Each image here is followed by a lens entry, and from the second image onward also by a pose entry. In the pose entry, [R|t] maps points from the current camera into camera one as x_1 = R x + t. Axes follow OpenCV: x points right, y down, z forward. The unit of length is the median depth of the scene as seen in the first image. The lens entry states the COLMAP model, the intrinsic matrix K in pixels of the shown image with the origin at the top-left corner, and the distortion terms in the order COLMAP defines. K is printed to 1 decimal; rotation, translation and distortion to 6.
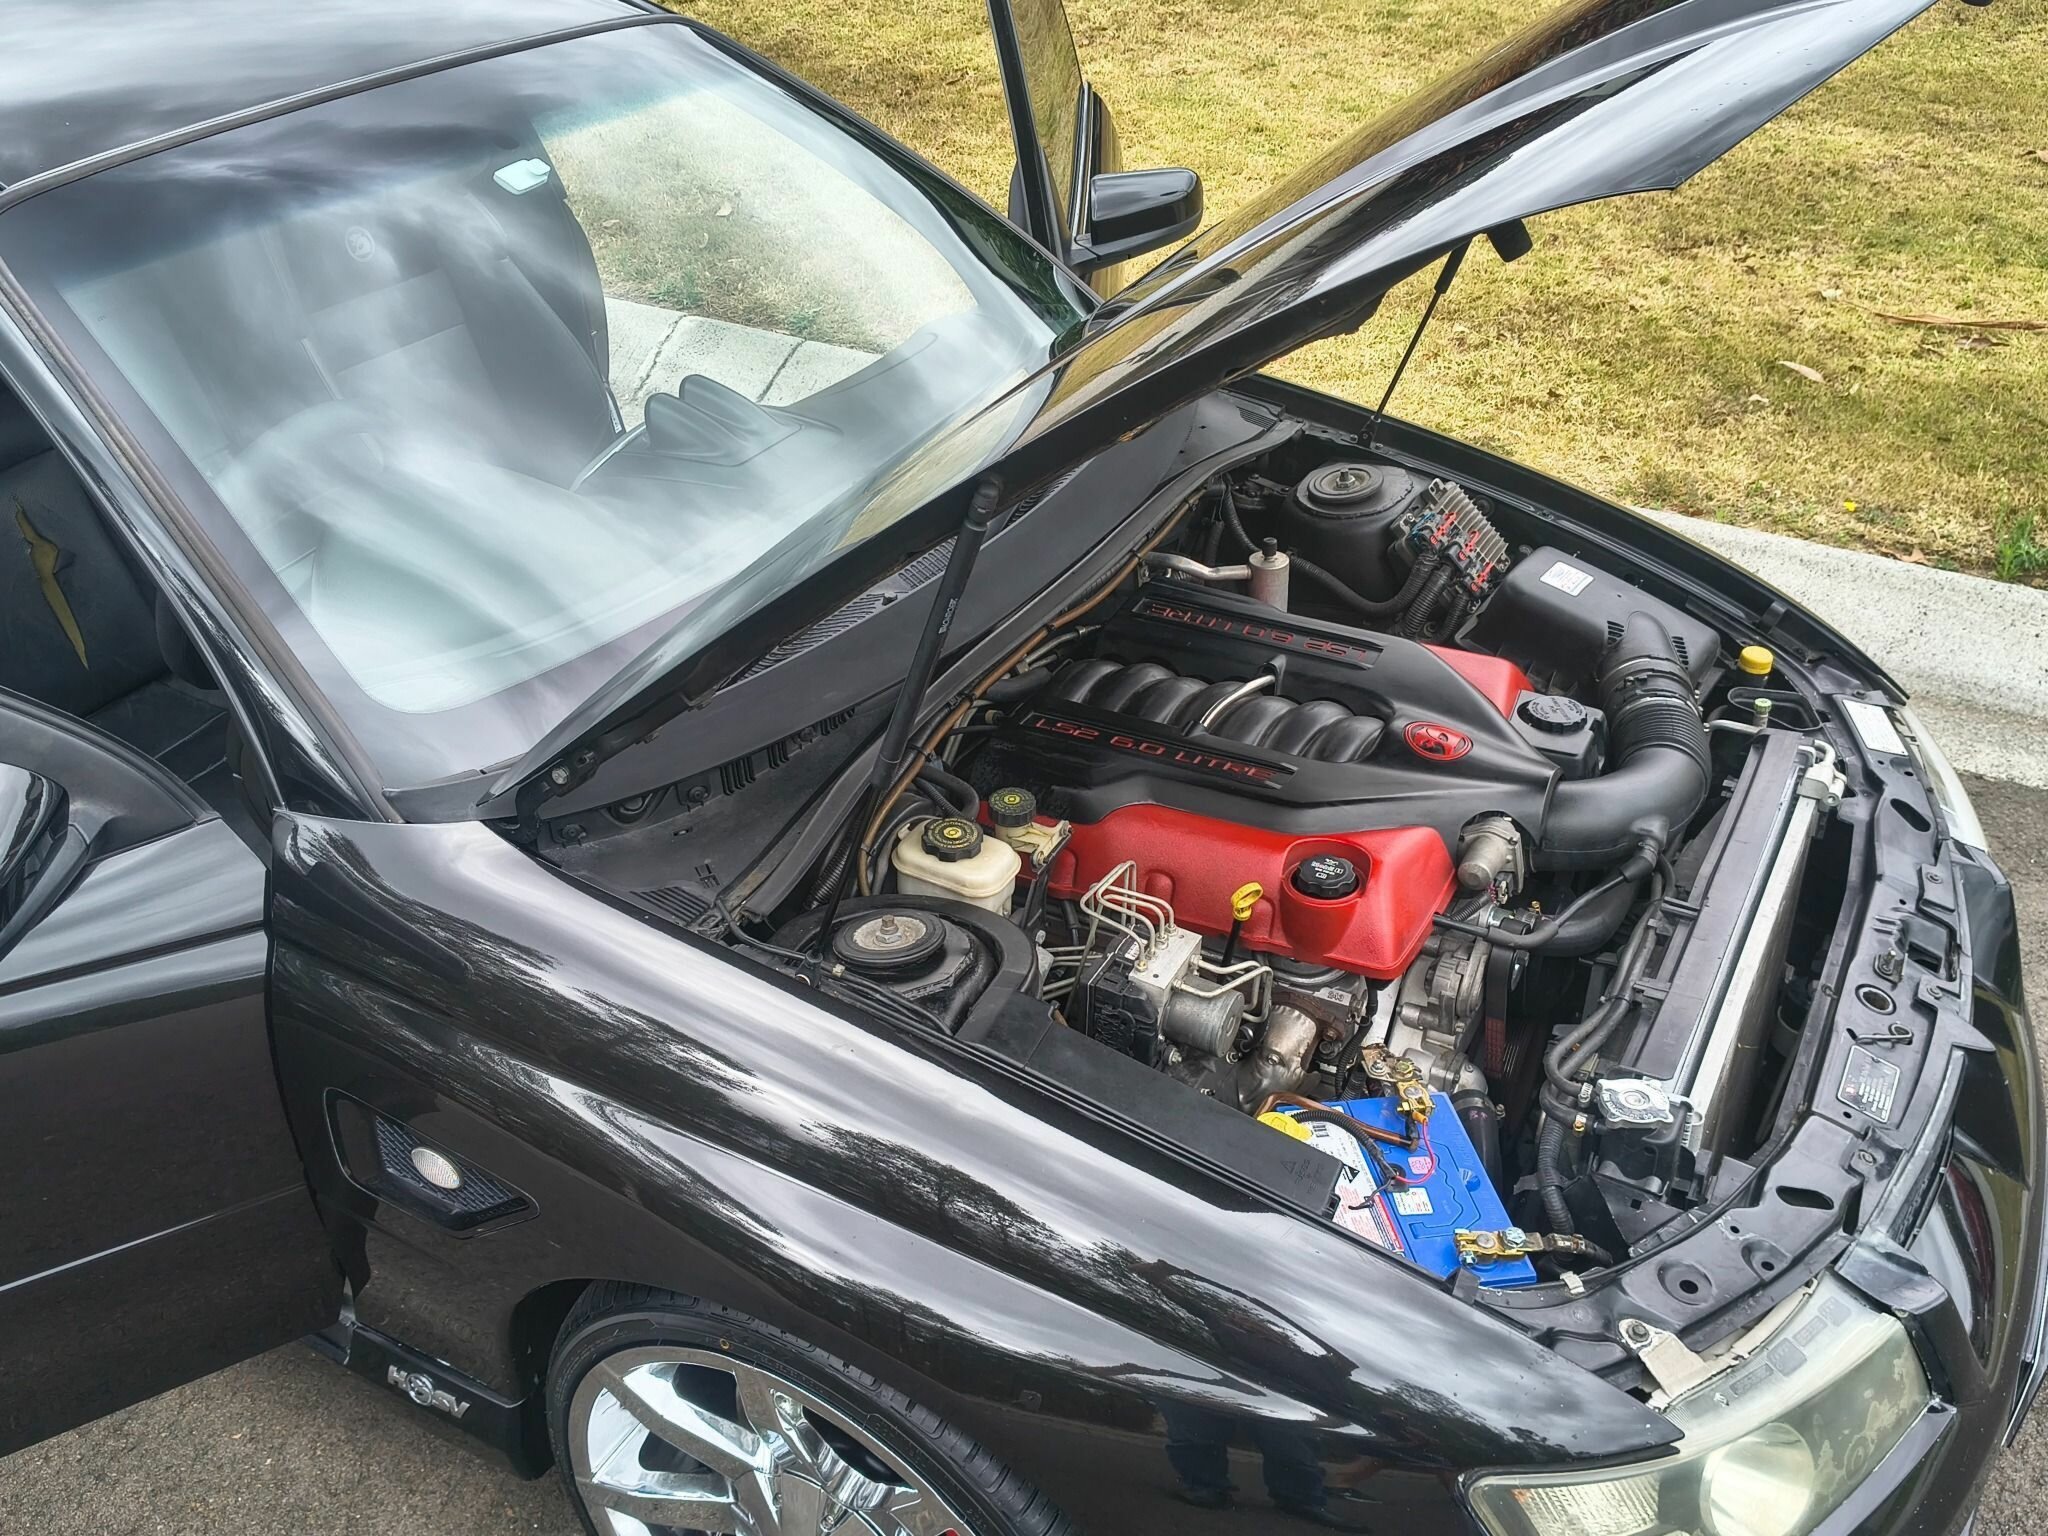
lens RADIAL K [[1808.2, 0, 1030.4], [0, 1808.2, 785.1], [0, 0, 1]] dist [0.003840, -0.034046]
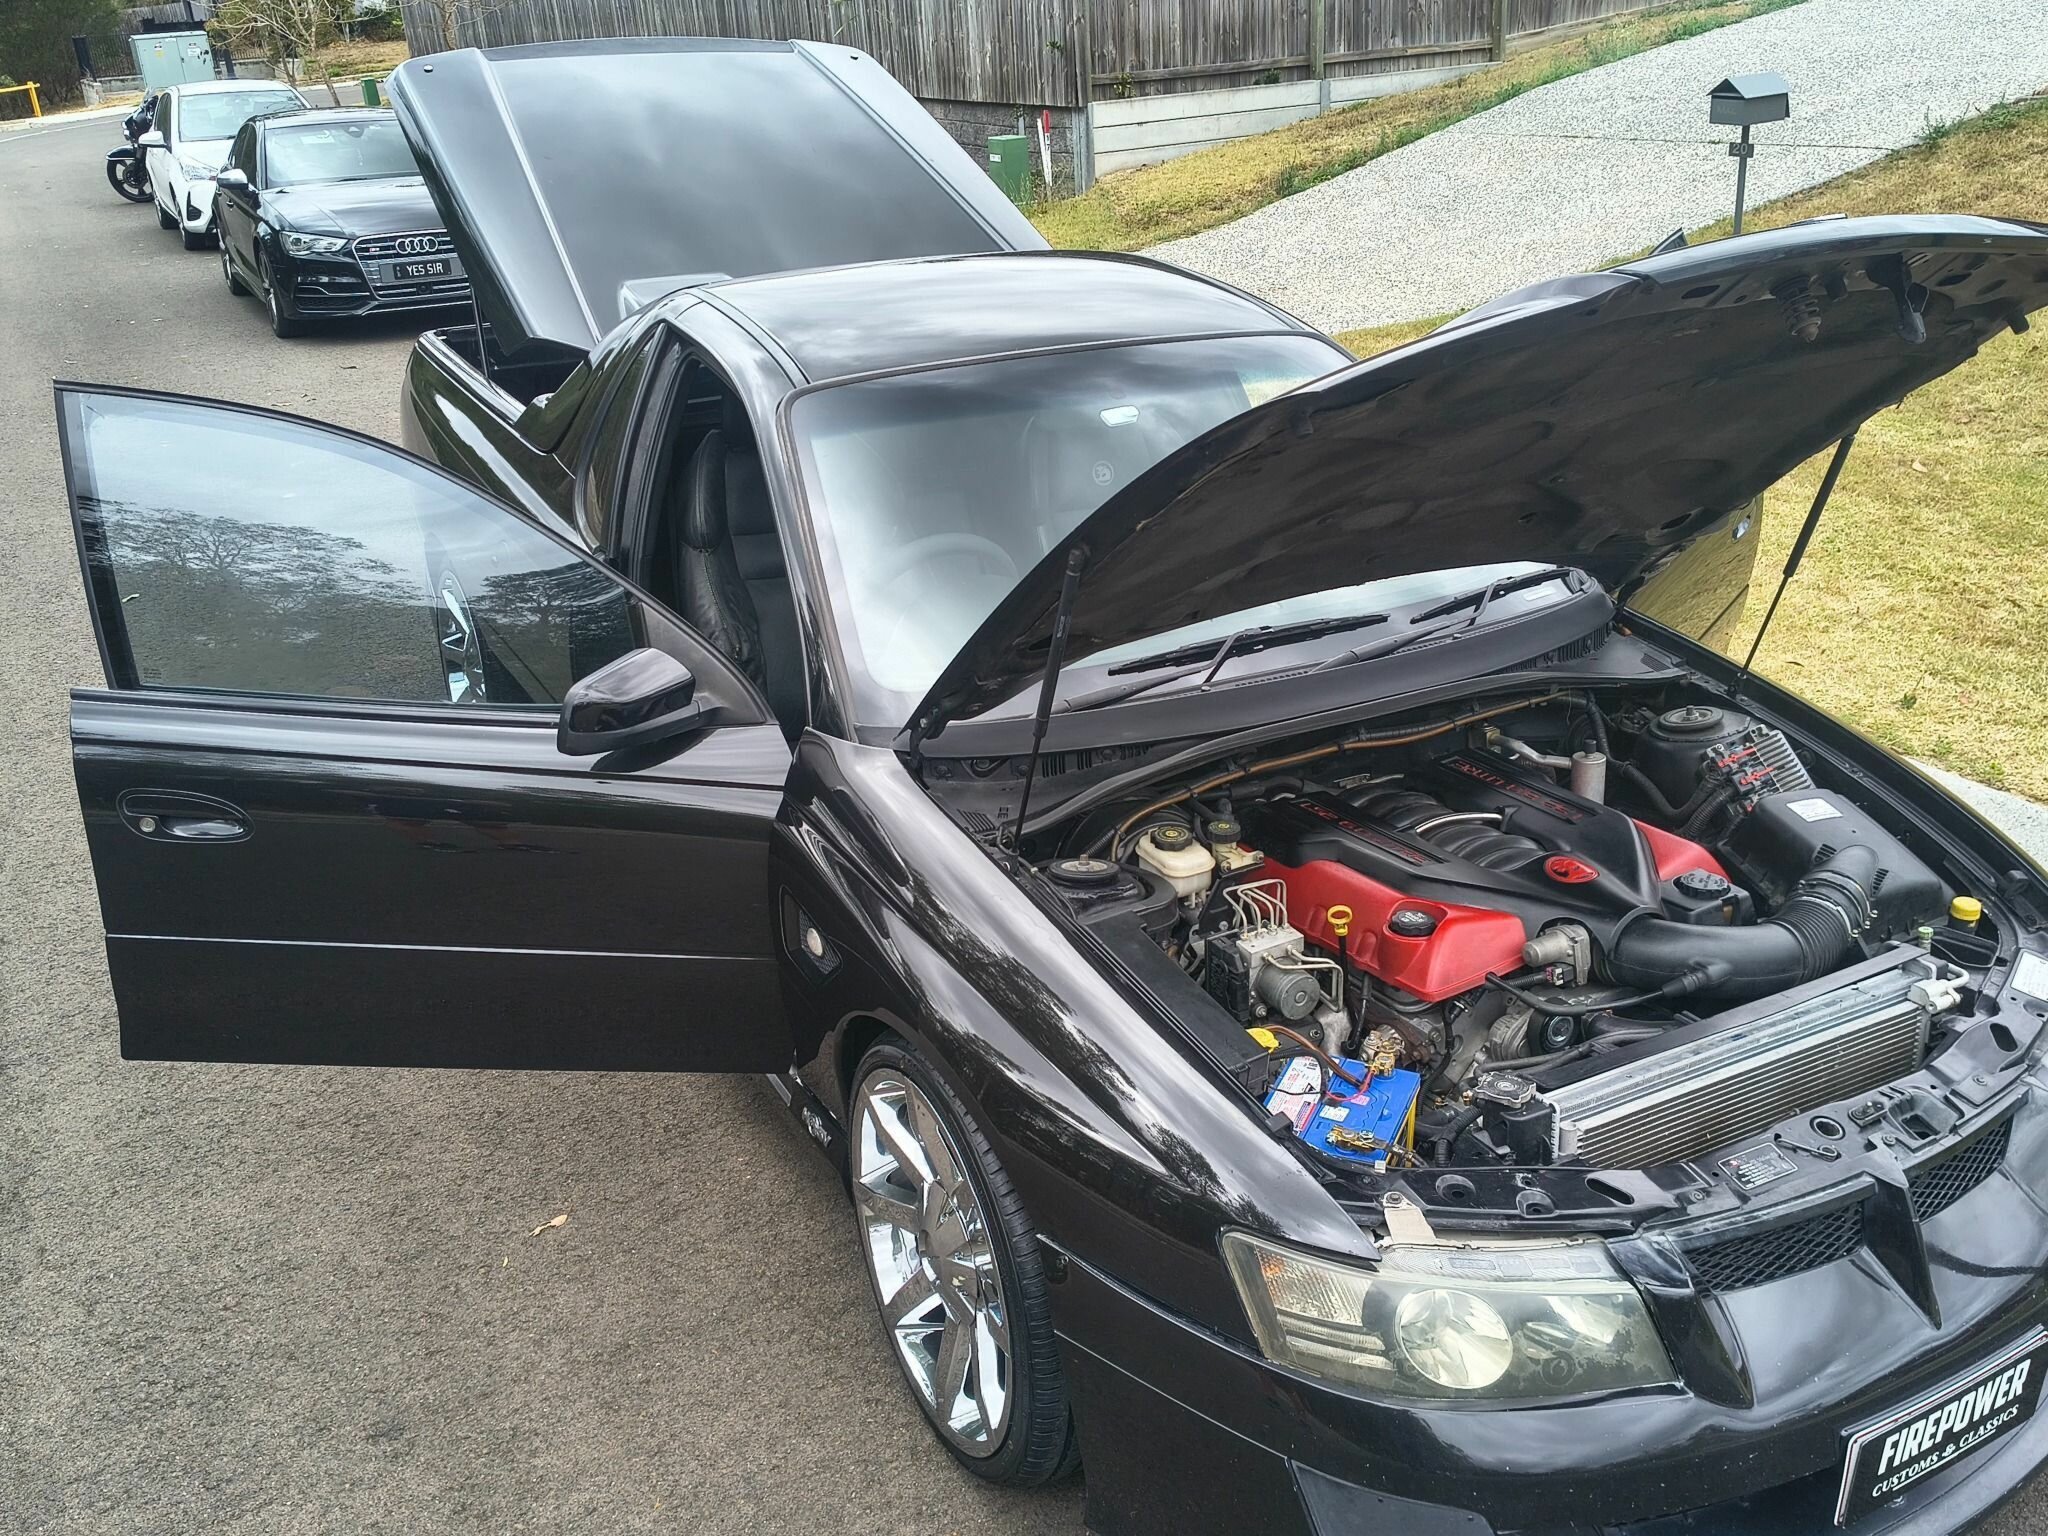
lens RADIAL K [[1808.2, 0, 1030.4], [0, 1808.2, 785.1], [0, 0, 1]] dist [0.003840, -0.034046]
pose [[0.839760, 0.184478, -0.510657, 0.610135], [-0.268829, 0.958407, -0.095850, 0.160999], [0.471735, 0.217770, 0.854425, -0.345128]]
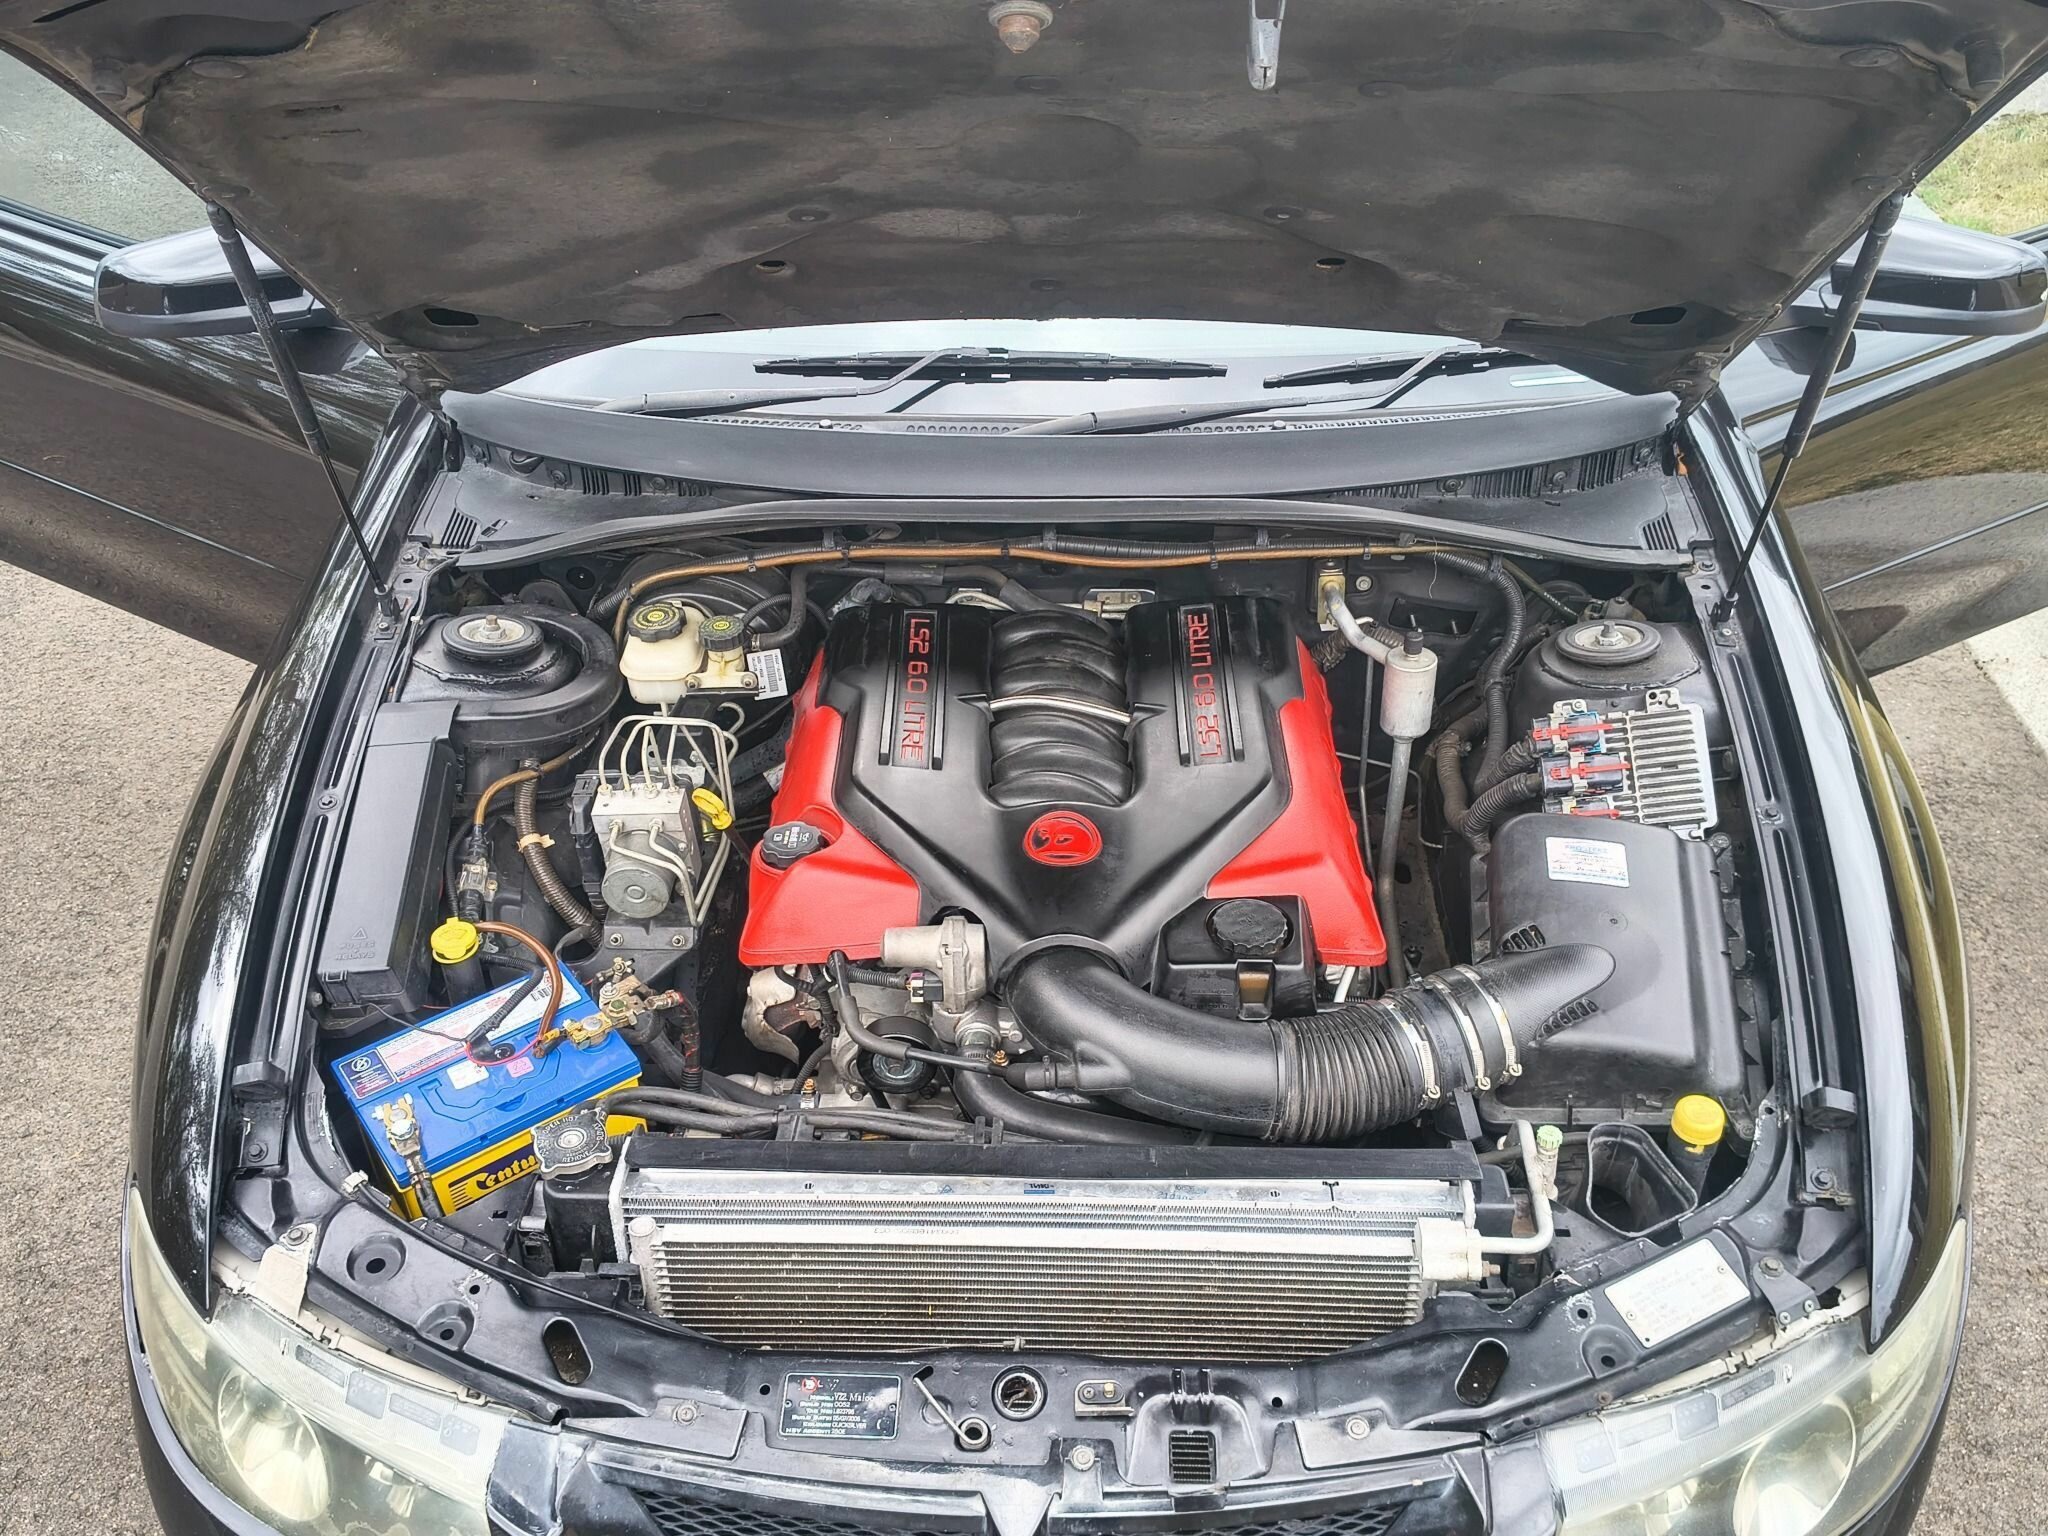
lens RADIAL K [[1808.2, 0, 1030.4], [0, 1808.2, 785.1], [0, 0, 1]] dist [0.003840, -0.034046]
pose [[0.452283, 0.517941, -0.726070, 0.904447], [-0.463328, 0.832069, 0.304939, -0.327552], [0.762081, 0.198490, 0.616308, 0.510193]]
